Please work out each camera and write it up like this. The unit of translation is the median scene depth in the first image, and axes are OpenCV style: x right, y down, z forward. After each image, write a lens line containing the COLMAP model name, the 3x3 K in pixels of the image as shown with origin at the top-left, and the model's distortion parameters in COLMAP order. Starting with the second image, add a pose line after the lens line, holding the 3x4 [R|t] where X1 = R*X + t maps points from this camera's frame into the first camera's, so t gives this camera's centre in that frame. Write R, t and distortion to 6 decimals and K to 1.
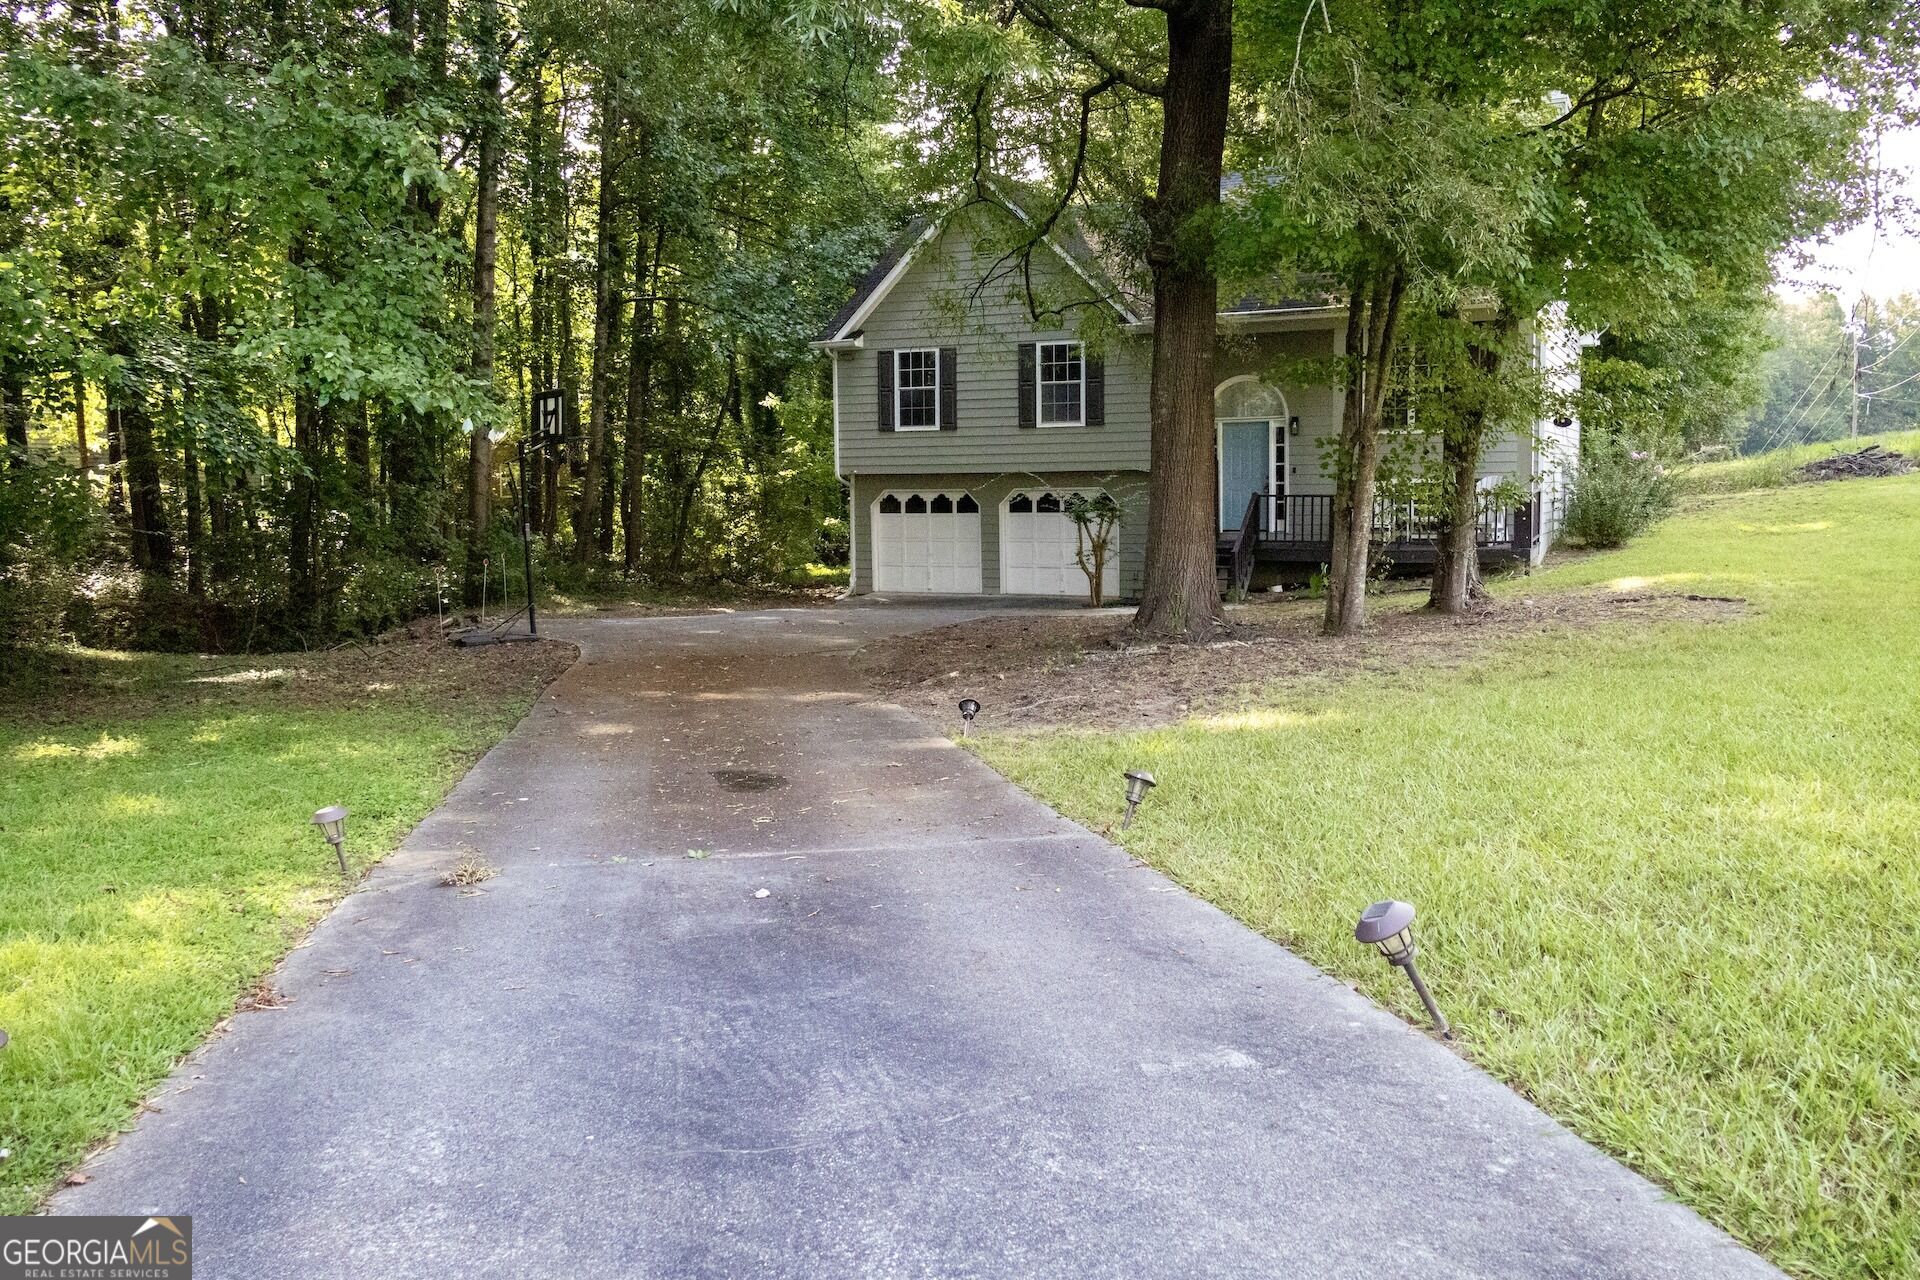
lens RADIAL K [[1631.8, 0, 950.3], [0, 1631.8, 630.5], [0, 0, 1]] dist [0.009464, 0.002345]
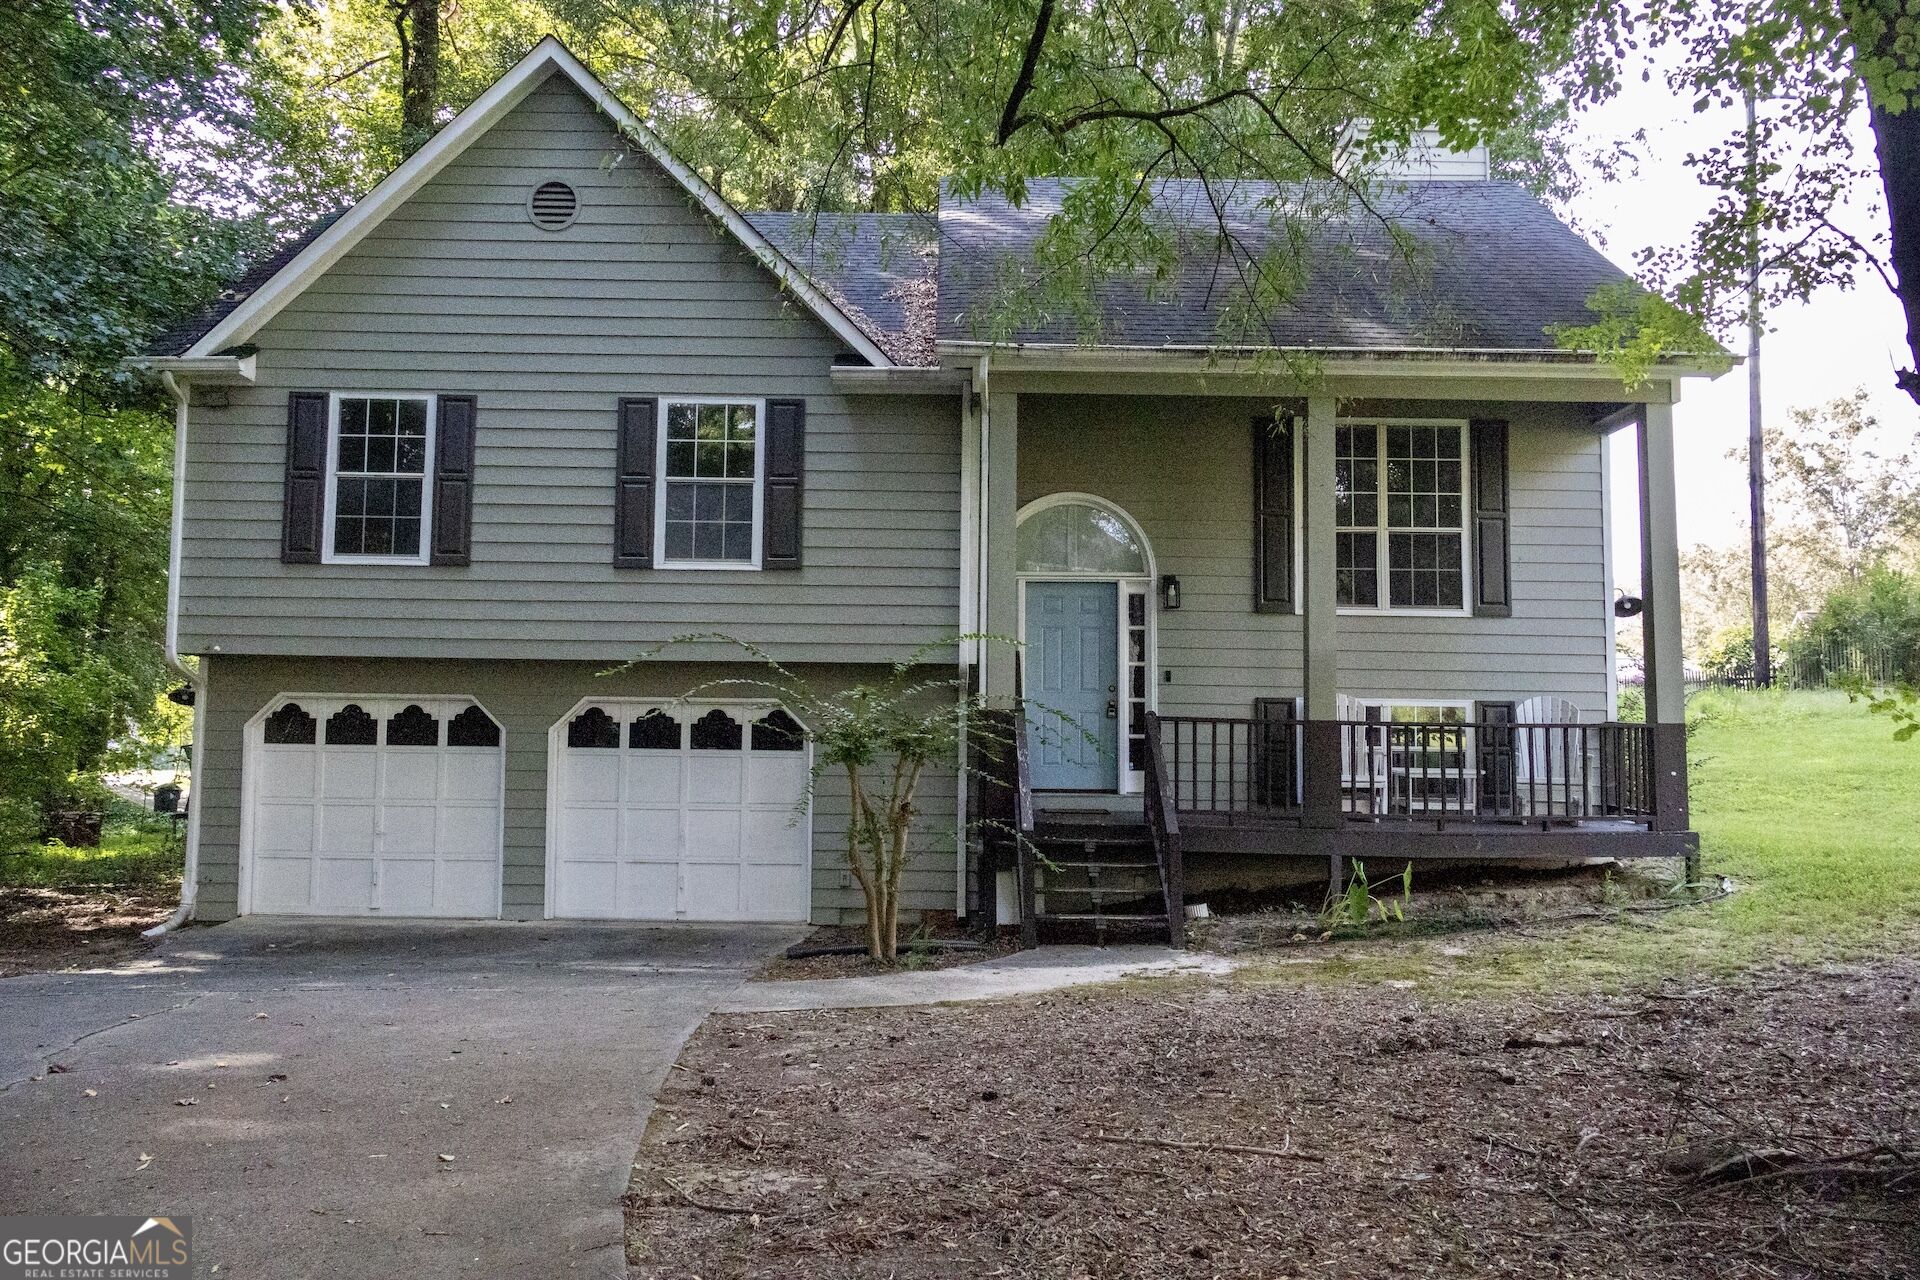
lens RADIAL K [[1631.8, 0, 942.9], [0, 1631.8, 610.6], [0, 0, 1]] dist [0.009464, 0.002345]
pose [[0.902434, 0.062102, 0.426329, -0.071449], [0.013997, 0.984808, -0.173083, -0.027110], [-0.430601, 0.162163, 0.887855, 0.519666]]
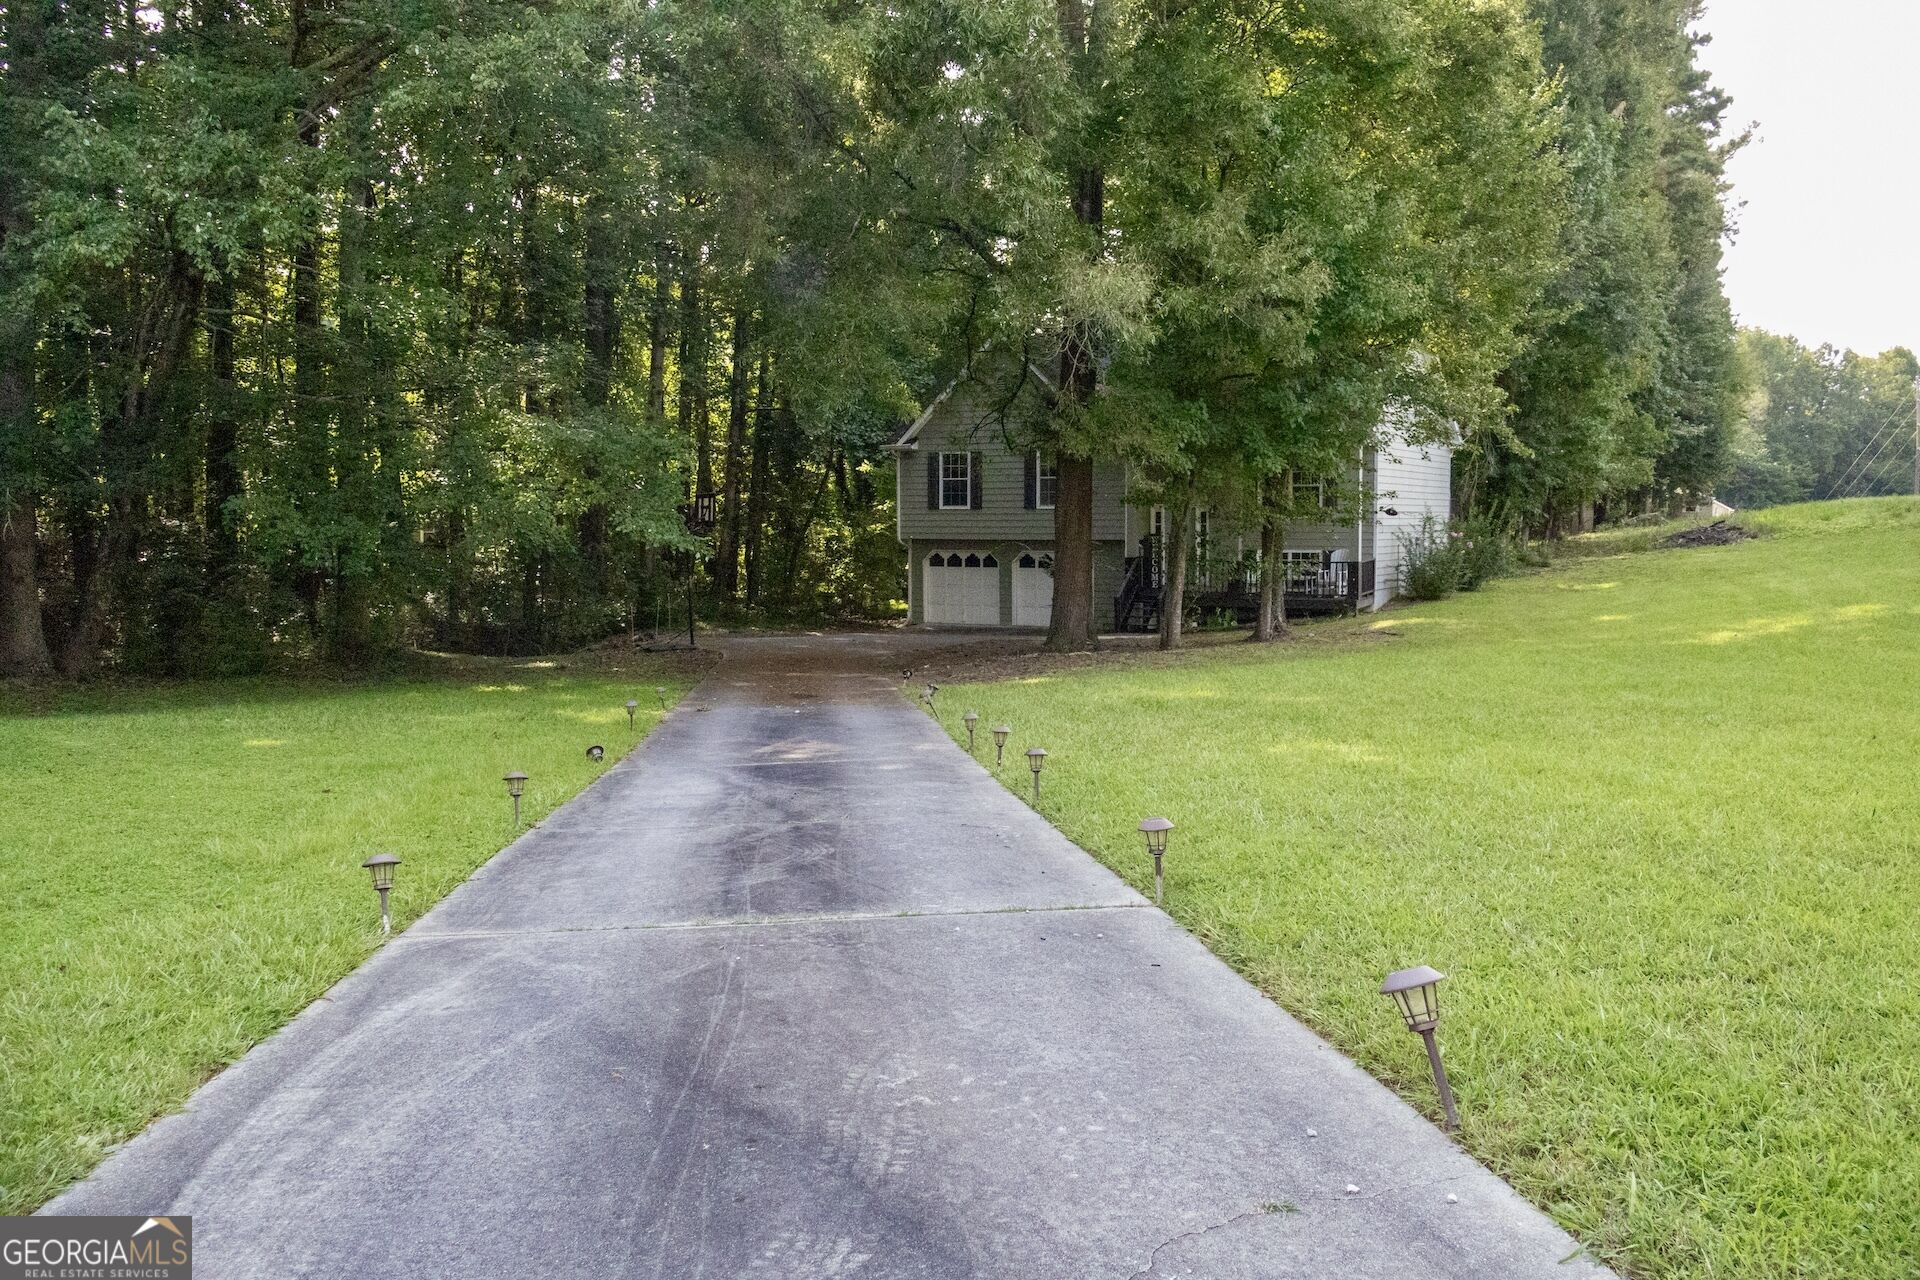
lens RADIAL K [[1631.8, 0, 966.2], [0, 1631.8, 644.0], [0, 0, 1]] dist [0.009464, 0.002345]
pose [[0.998097, 0.015929, -0.059570, 0.075415], [-0.016644, 0.999795, -0.011523, 0.010476], [0.059374, 0.012492, 0.998158, -0.407380]]
